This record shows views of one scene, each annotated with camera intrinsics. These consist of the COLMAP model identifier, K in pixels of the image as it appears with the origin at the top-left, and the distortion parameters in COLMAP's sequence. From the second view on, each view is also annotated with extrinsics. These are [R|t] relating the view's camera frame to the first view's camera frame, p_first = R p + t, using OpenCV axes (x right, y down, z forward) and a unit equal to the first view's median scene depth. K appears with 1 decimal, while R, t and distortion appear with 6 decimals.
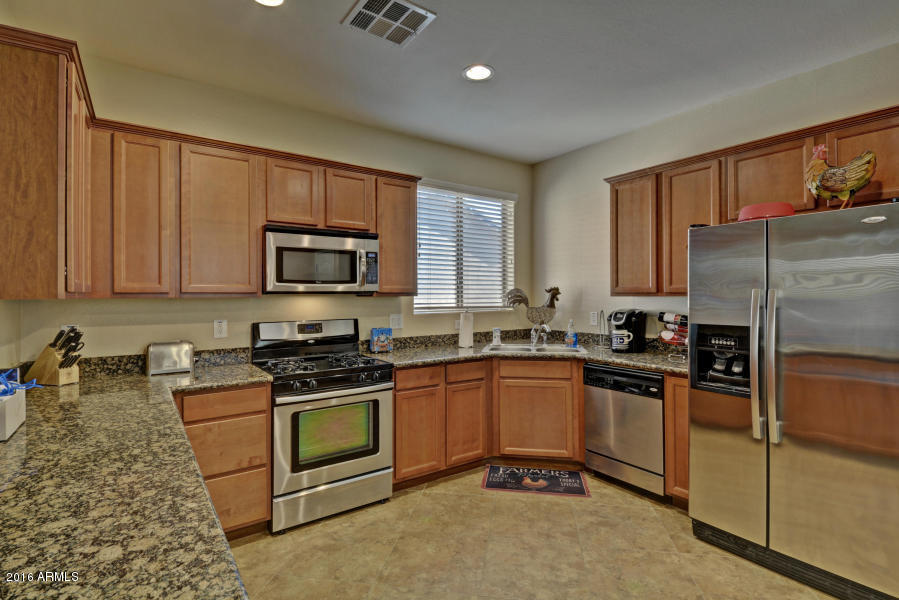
lens RADIAL K [[439.4, 0, 451.1], [0, 439.4, 294.6], [0, 0, 1]] dist [0.012350, -0.000181]
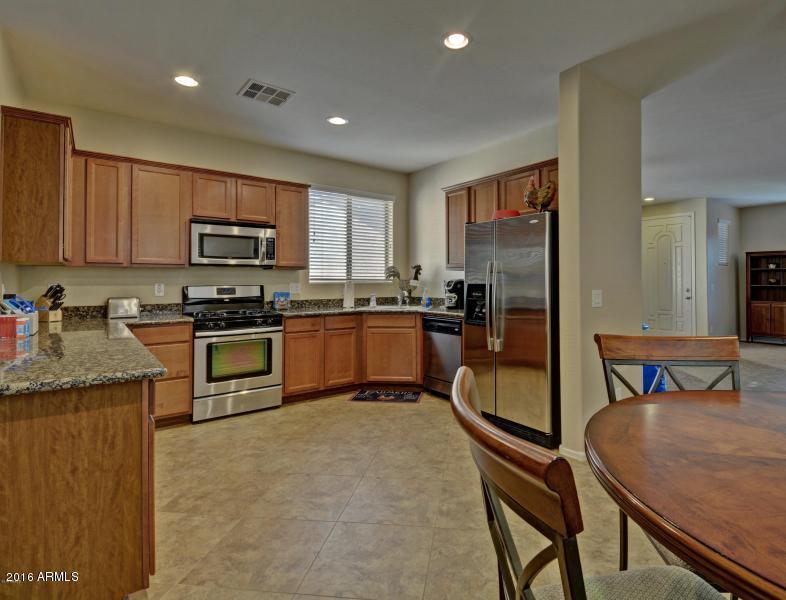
lens RADIAL K [[417.6, 0, 435.0], [0, 417.6, 276.7], [0, 0, 1]] dist [-0.002073, -0.001572]
pose [[0.997299, 0.002355, 0.073411, 0.267364], [-0.001682, 0.999956, -0.009227, 0.044486], [-0.073430, 0.009079, 0.997259, -0.416356]]
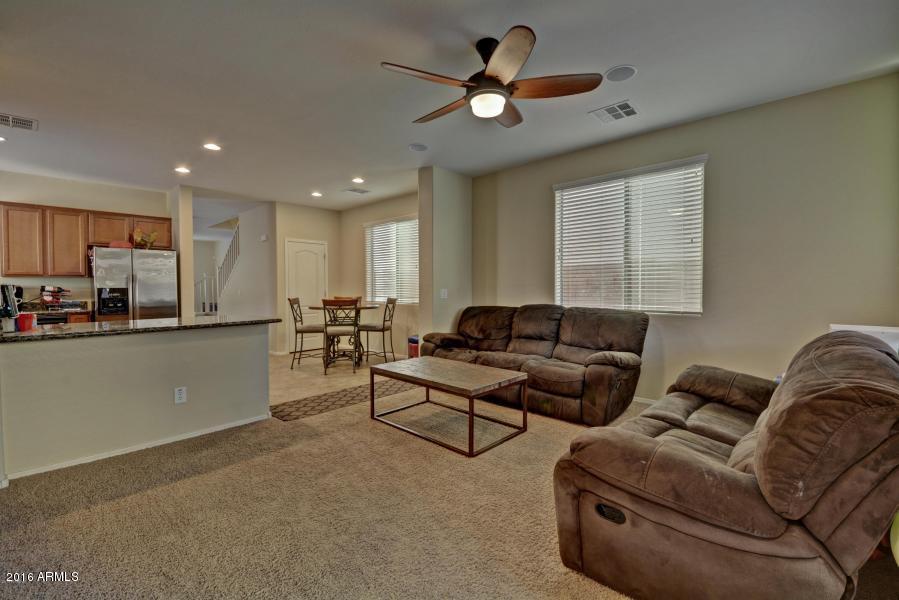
lens RADIAL K [[388.7, 0, 449.5], [0, 388.7, 300.0], [0, 0, 1]] dist [-0.000034, -0.000014]
pose [[-0.186349, -0.026024, 0.982139, -1.512262], [0.000769, 0.999645, 0.026634, 0.061540], [-0.982483, 0.005718, -0.186263, -0.372108]]
